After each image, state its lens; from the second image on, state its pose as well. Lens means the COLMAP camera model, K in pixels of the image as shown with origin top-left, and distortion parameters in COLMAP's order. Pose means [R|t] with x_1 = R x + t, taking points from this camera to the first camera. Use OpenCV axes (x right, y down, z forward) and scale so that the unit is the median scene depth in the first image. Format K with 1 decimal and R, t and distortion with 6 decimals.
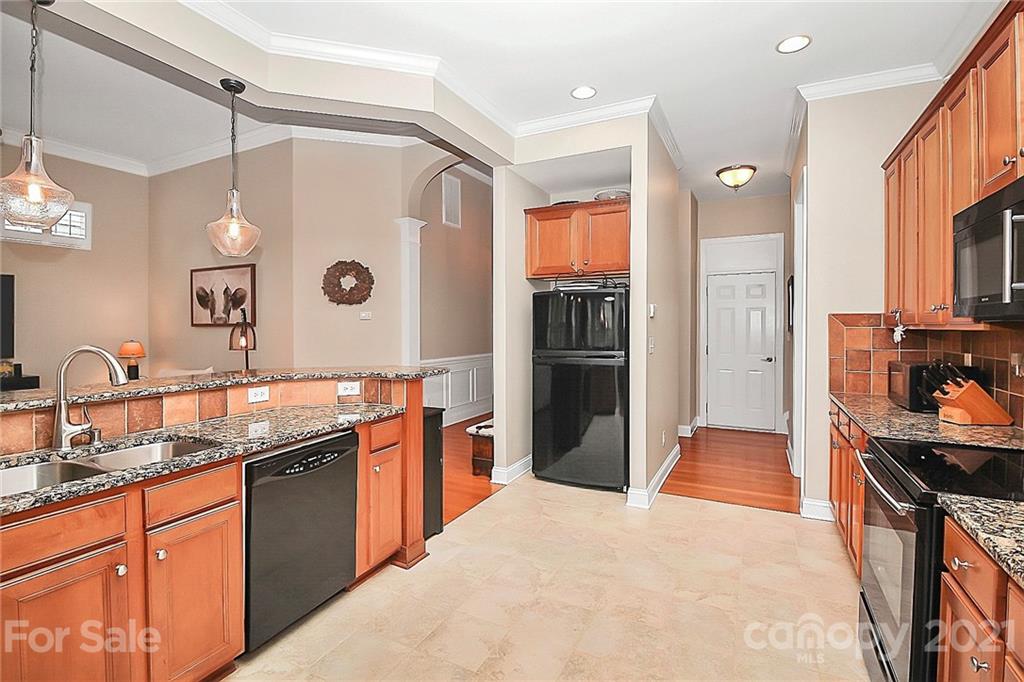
lens RADIAL K [[480.5, 0, 510.7], [0, 480.5, 329.9], [0, 0, 1]] dist [0.002698, -0.013409]
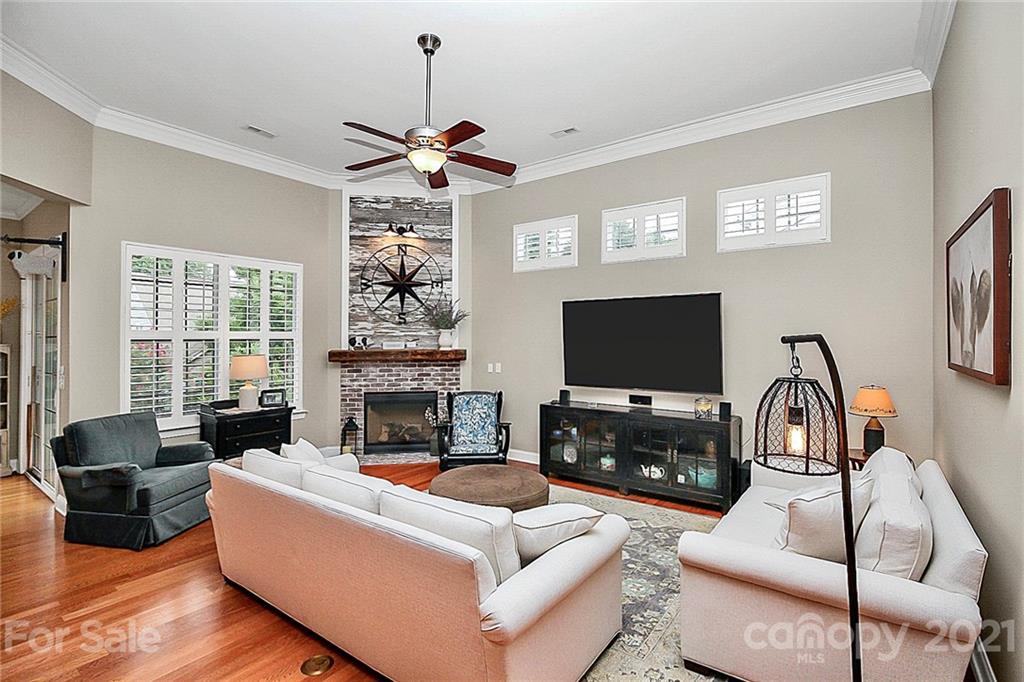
lens RADIAL K [[480.5, 0, 510.7], [0, 480.5, 329.9], [0, 0, 1]] dist [0.002698, -0.013409]
pose [[-0.152254, -0.012025, -0.988268, -0.186696], [-0.007676, 0.999910, -0.010984, -0.041174], [0.988312, 0.005914, -0.152333, 0.770079]]
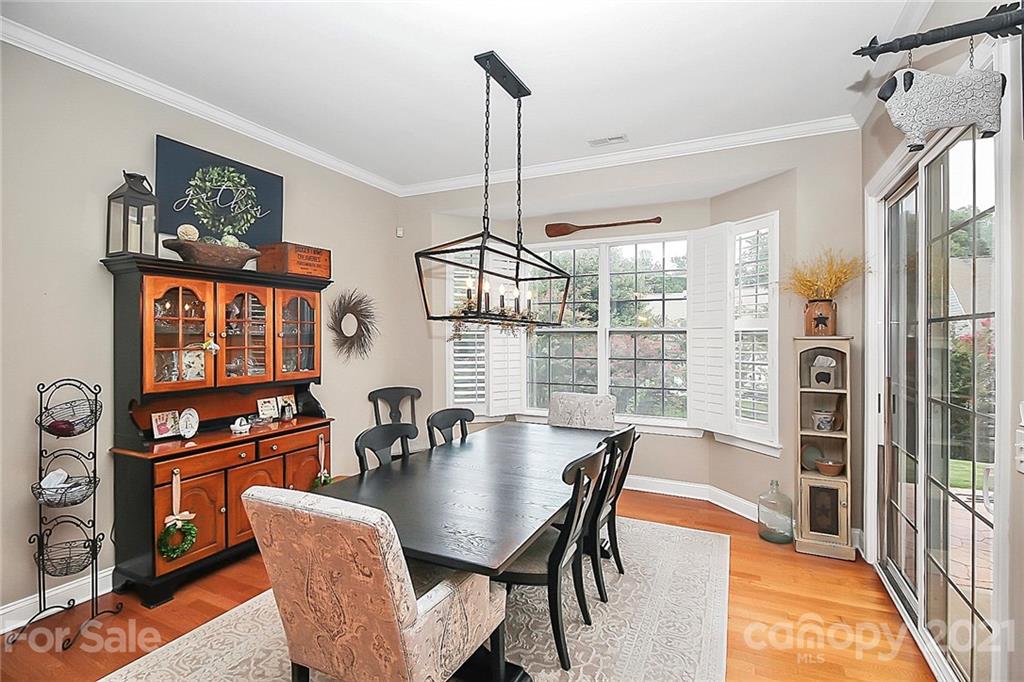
lens RADIAL K [[480.5, 0, 510.7], [0, 480.5, 329.9], [0, 0, 1]] dist [0.002698, -0.013409]
pose [[-0.999484, 0.001246, -0.032084, -0.574220], [0.001260, 0.999999, -0.000428, -0.024398], [0.032083, -0.000468, -0.999485, 0.152243]]
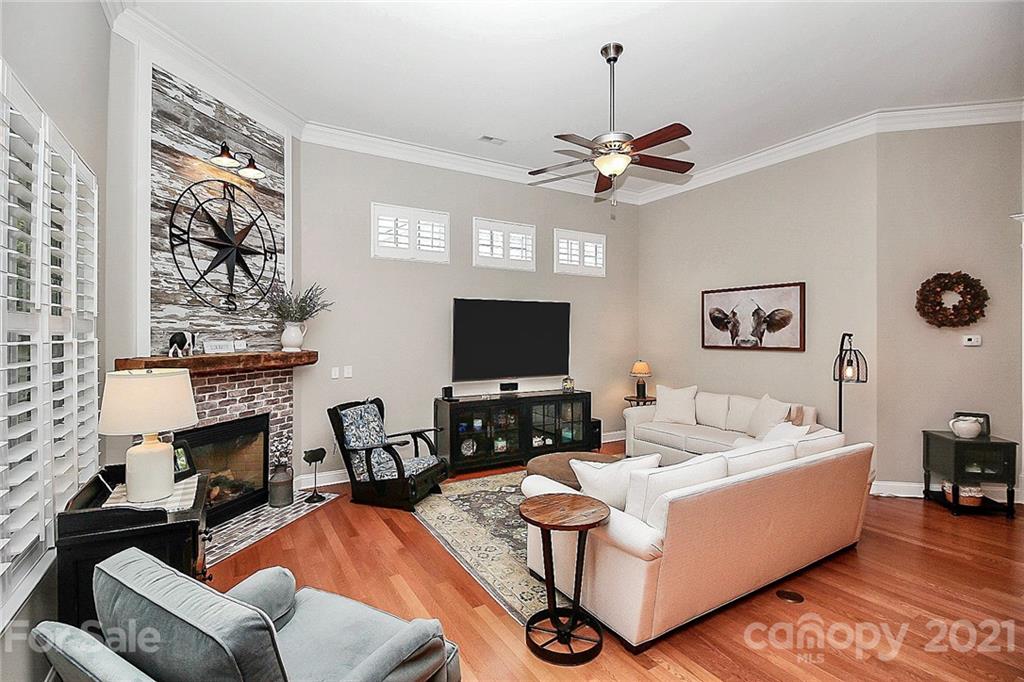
lens RADIAL K [[477.9, 0, 513.4], [0, 477.9, 333.0], [0, 0, 1]] dist [-0.000265, -0.013241]
pose [[0.854310, -0.000210, -0.519763, -0.564936], [-0.006334, 0.999921, -0.010815, -0.029764], [0.519725, 0.012531, 0.854242, -0.060879]]
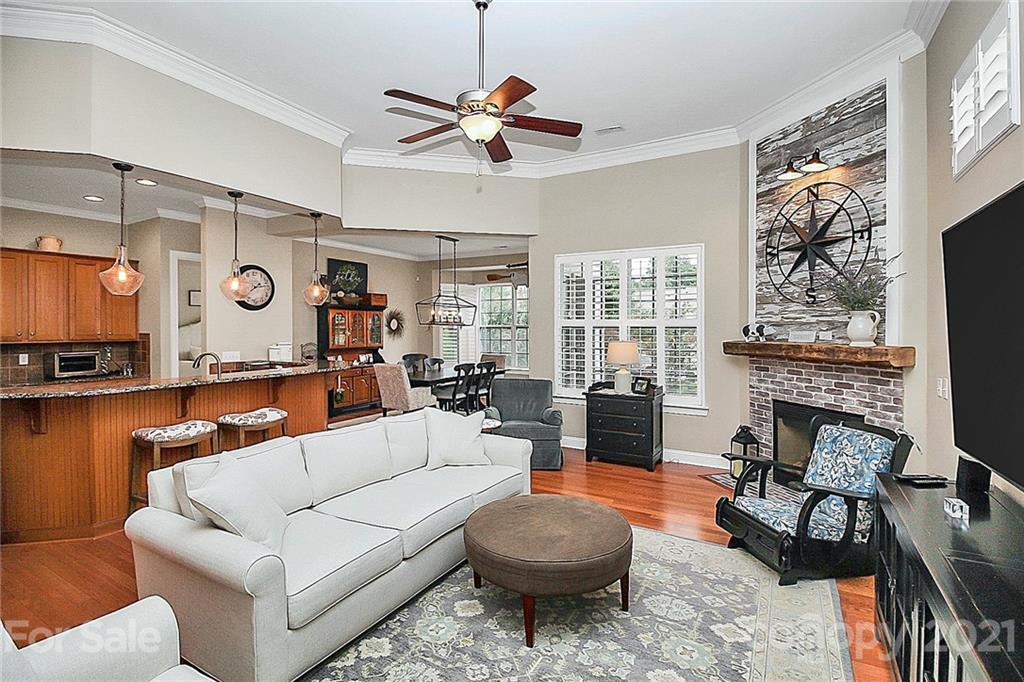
lens RADIAL K [[480.5, 0, 510.7], [0, 480.5, 329.9], [0, 0, 1]] dist [0.002698, -0.013409]
pose [[-0.999067, 0.001811, 0.043157, -0.847338], [0.002477, 0.999879, 0.015377, -0.039109], [-0.043124, 0.015470, -0.998950, 1.129857]]
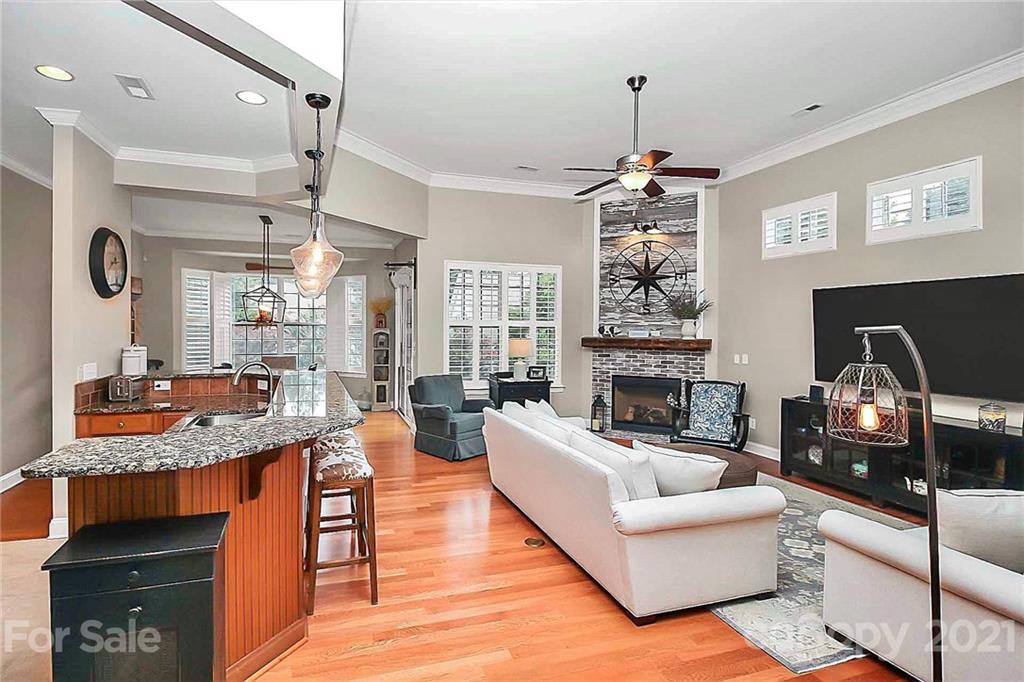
lens RADIAL K [[494.3, 0, 472.4], [0, 494.3, 324.7], [0, 0, 1]] dist [0.000466, -0.000243]
pose [[-0.718982, -0.004529, -0.695014, -0.062311], [-0.013779, 0.999875, 0.007739, -0.043097], [0.694892, 0.015141, -0.718955, 0.951379]]
